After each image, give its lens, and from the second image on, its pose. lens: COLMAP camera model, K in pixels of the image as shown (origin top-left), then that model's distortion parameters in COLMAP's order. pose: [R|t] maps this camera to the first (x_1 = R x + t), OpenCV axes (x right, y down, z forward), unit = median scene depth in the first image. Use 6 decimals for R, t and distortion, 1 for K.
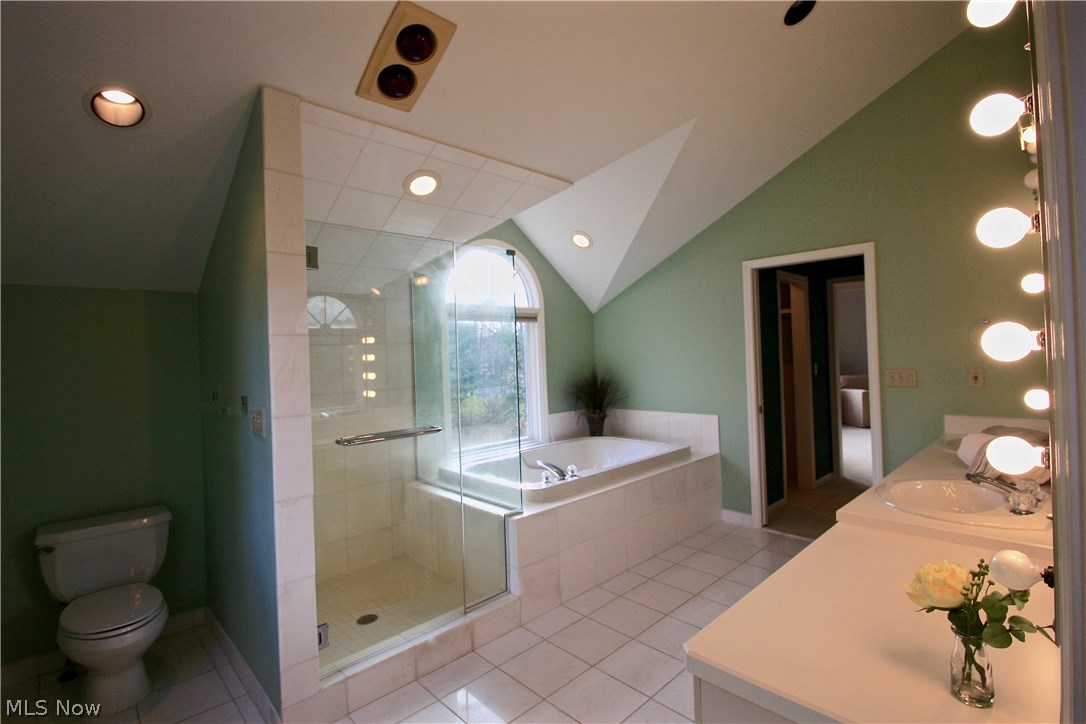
lens RADIAL K [[507.2, 0, 524.1], [0, 507.2, 353.6], [0, 0, 1]] dist [-0.004016, -0.004867]
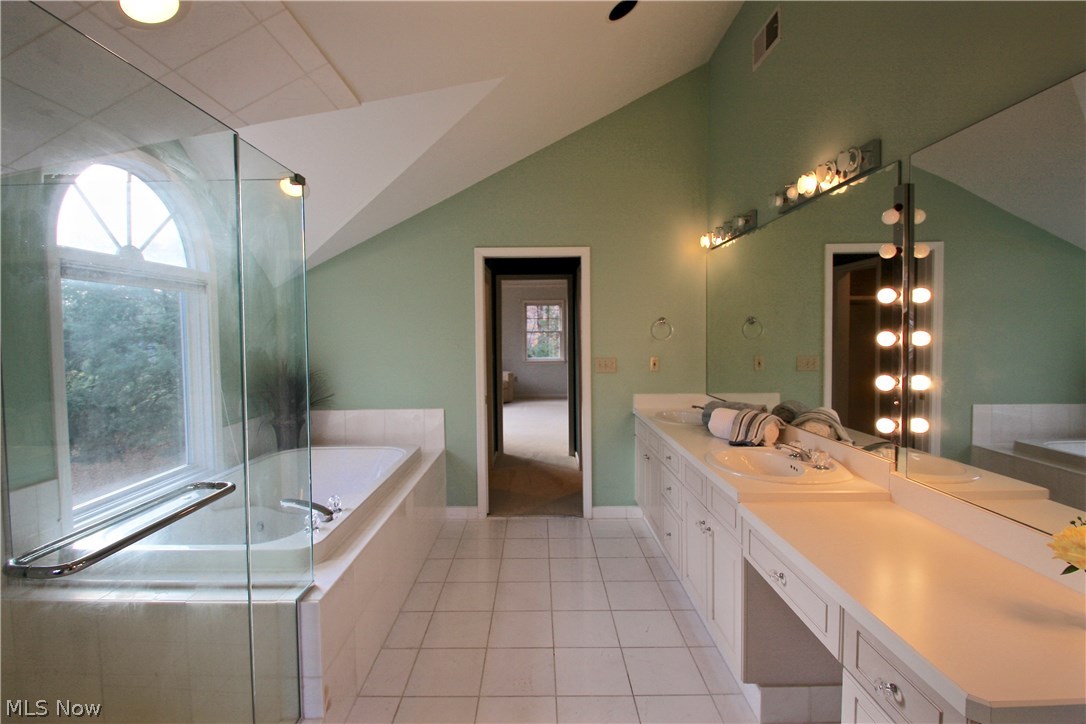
lens RADIAL K [[507.2, 0, 540.8], [0, 507.2, 356.2], [0, 0, 1]] dist [-0.004016, -0.004867]
pose [[0.687119, -0.008263, 0.726498, -0.183474], [-0.011955, 0.999671, 0.022677, 0.001000], [-0.726447, -0.024267, 0.686794, 0.238120]]
